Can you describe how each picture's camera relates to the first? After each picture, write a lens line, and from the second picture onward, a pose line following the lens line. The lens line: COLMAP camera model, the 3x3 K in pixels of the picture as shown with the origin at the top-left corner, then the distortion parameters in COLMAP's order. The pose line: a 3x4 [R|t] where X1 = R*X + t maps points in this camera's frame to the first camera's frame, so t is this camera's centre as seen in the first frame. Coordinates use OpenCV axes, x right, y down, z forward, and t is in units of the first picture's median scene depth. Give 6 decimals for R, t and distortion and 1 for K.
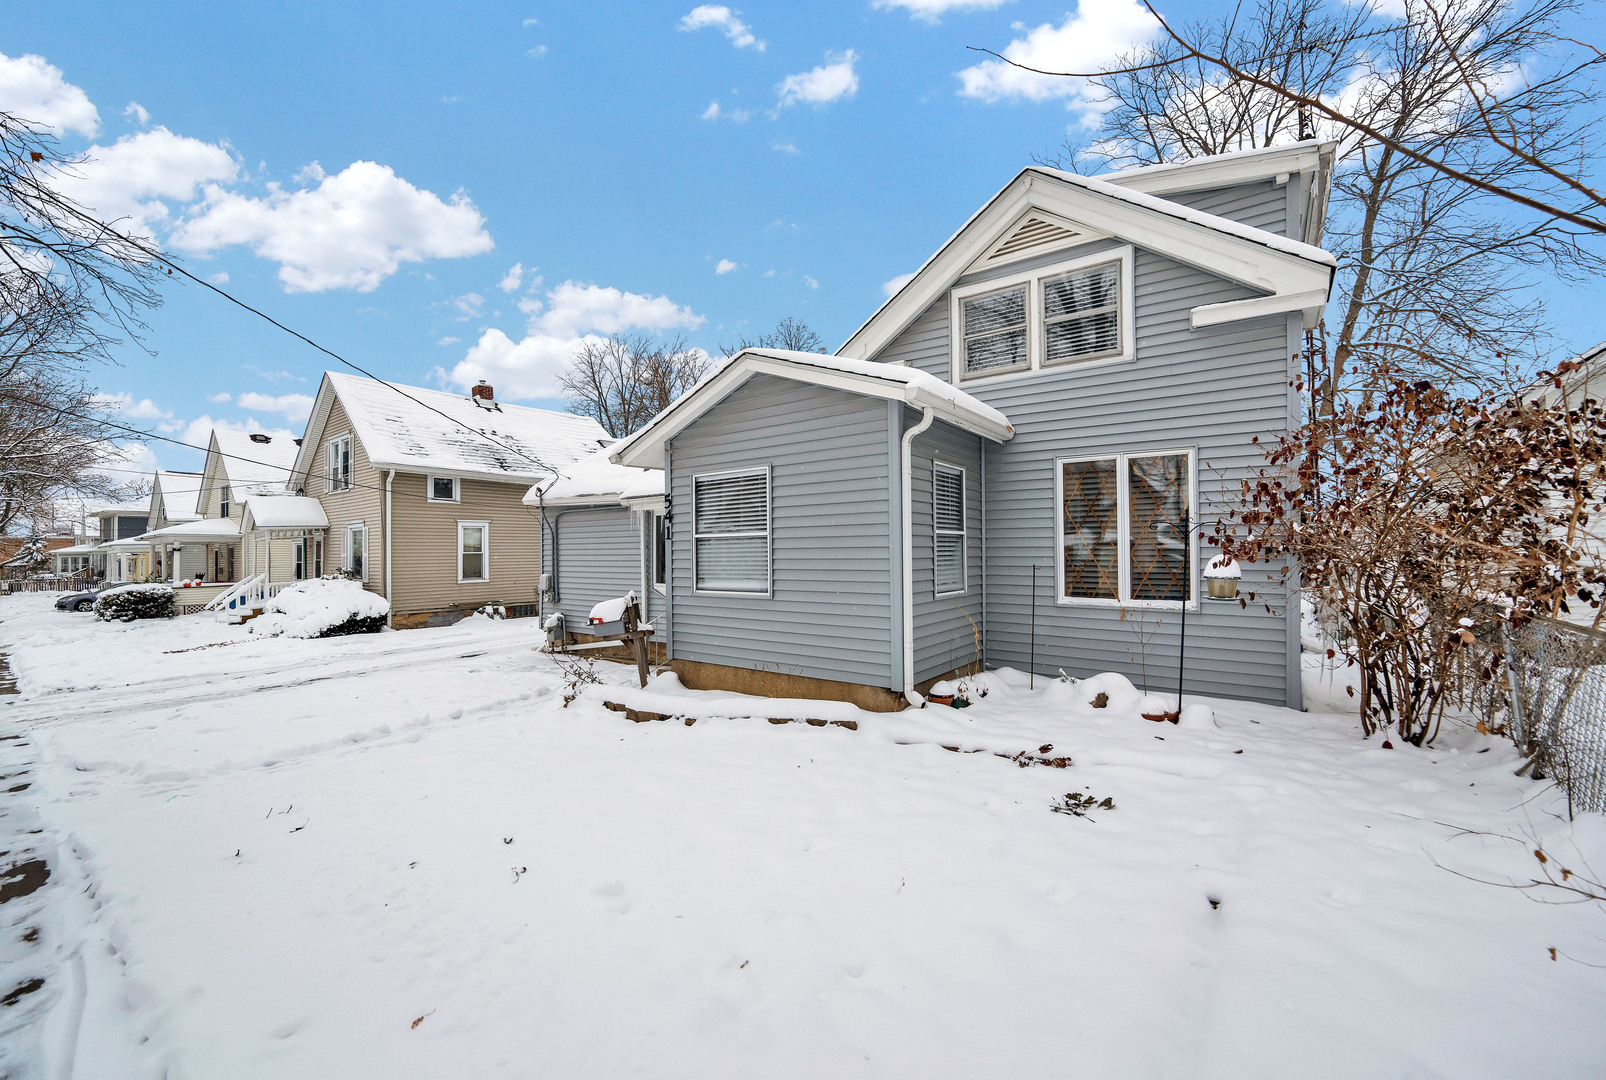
lens RADIAL K [[634.2, 0, 793.0], [0, 634.2, 524.3], [0, 0, 1]] dist [0.003204, 0.000579]
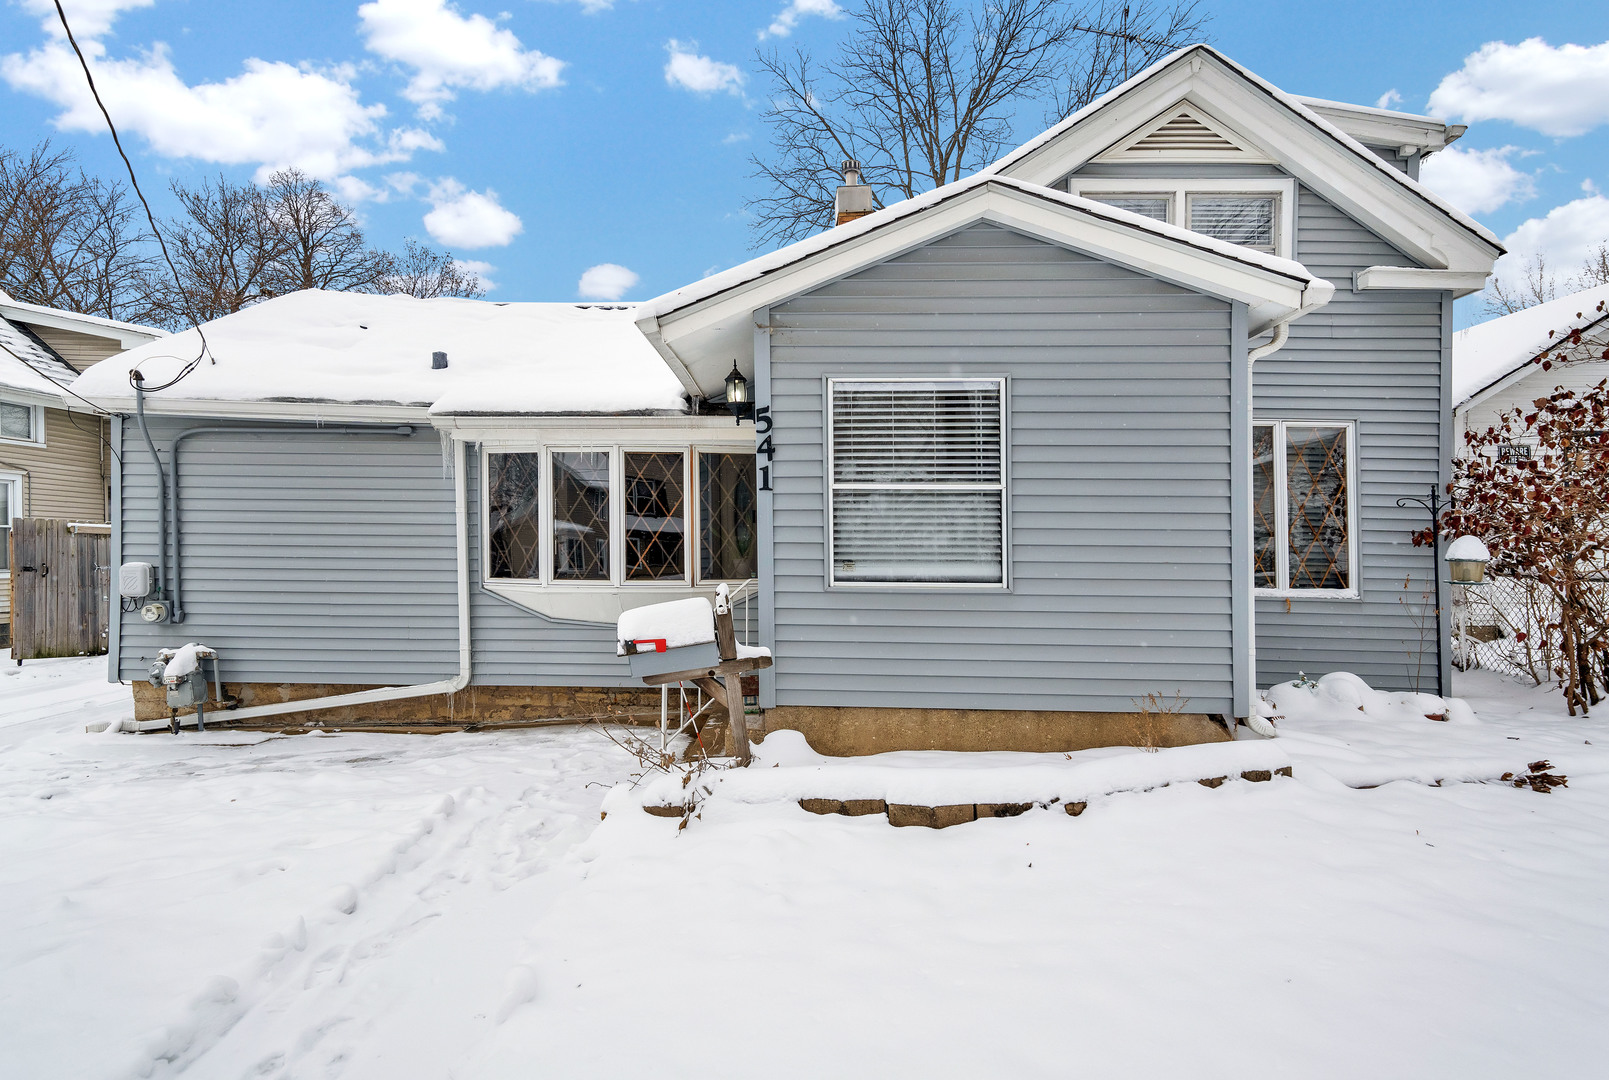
lens RADIAL K [[805.0, 0, 804.3], [0, 805.0, 540.2], [0, 0, 1]] dist [0.013826, 0.001049]
pose [[0.818113, 0.025399, 0.574496, -0.580029], [-0.043262, 0.998911, 0.017444, 0.054308], [-0.573428, -0.039125, 0.818321, 0.421203]]
